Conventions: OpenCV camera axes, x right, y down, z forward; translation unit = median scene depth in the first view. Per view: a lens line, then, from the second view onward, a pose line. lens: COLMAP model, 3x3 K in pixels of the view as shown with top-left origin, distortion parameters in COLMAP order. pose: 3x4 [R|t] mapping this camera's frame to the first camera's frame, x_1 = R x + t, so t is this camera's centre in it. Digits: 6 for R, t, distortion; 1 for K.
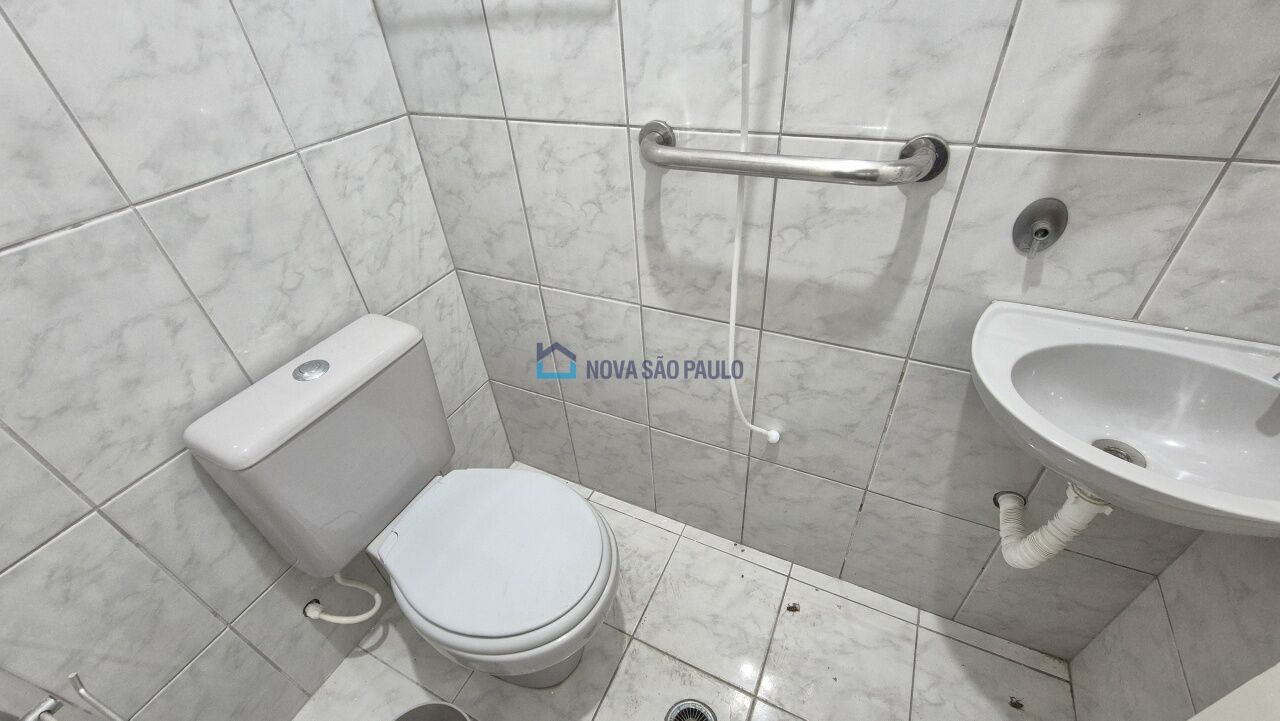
lens RADIAL K [[523.8, 0, 638.7], [0, 523.8, 359.9], [0, 0, 1]] dist [0.000807, 0.000337]
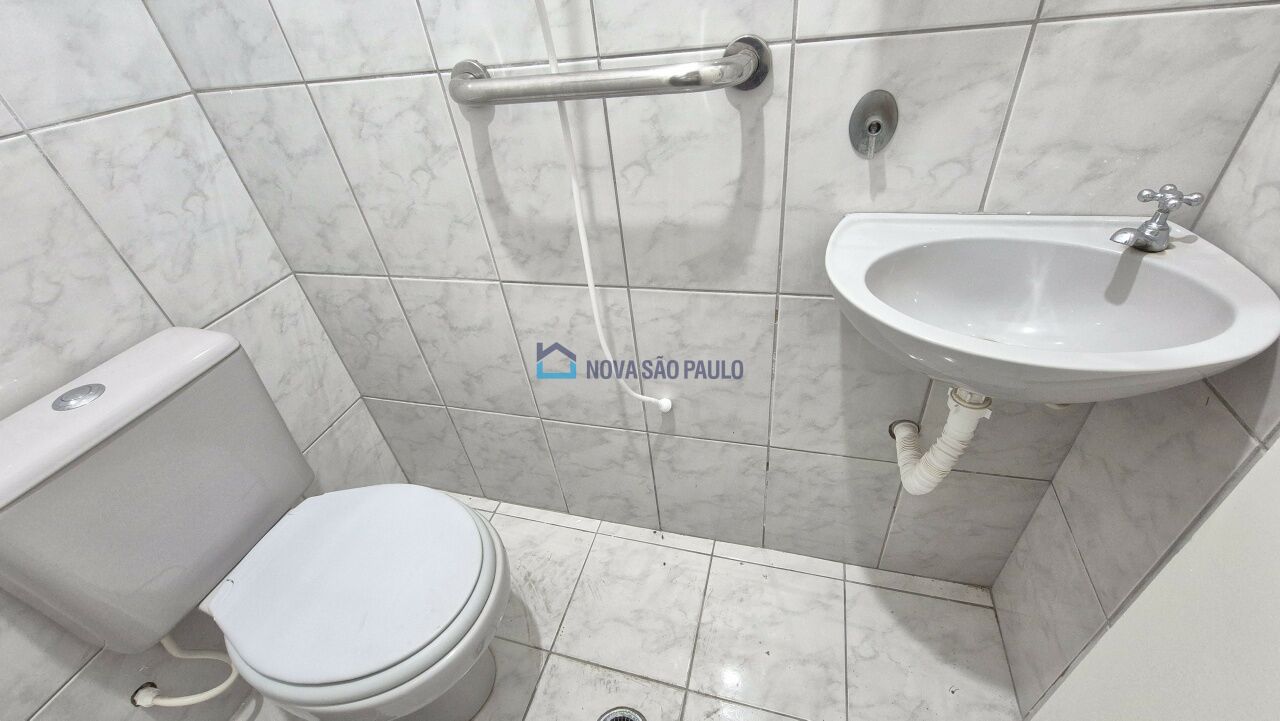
lens RADIAL K [[521.3, 0, 640.0], [0, 521.3, 360.5], [0, 0, 1]] dist [0.002344, 0.000806]
pose [[0.984103, -0.134931, 0.115480, 0.124833], [0.138565, 0.990062, -0.024004, 0.090674], [-0.111093, 0.039624, 0.993020, 0.086678]]
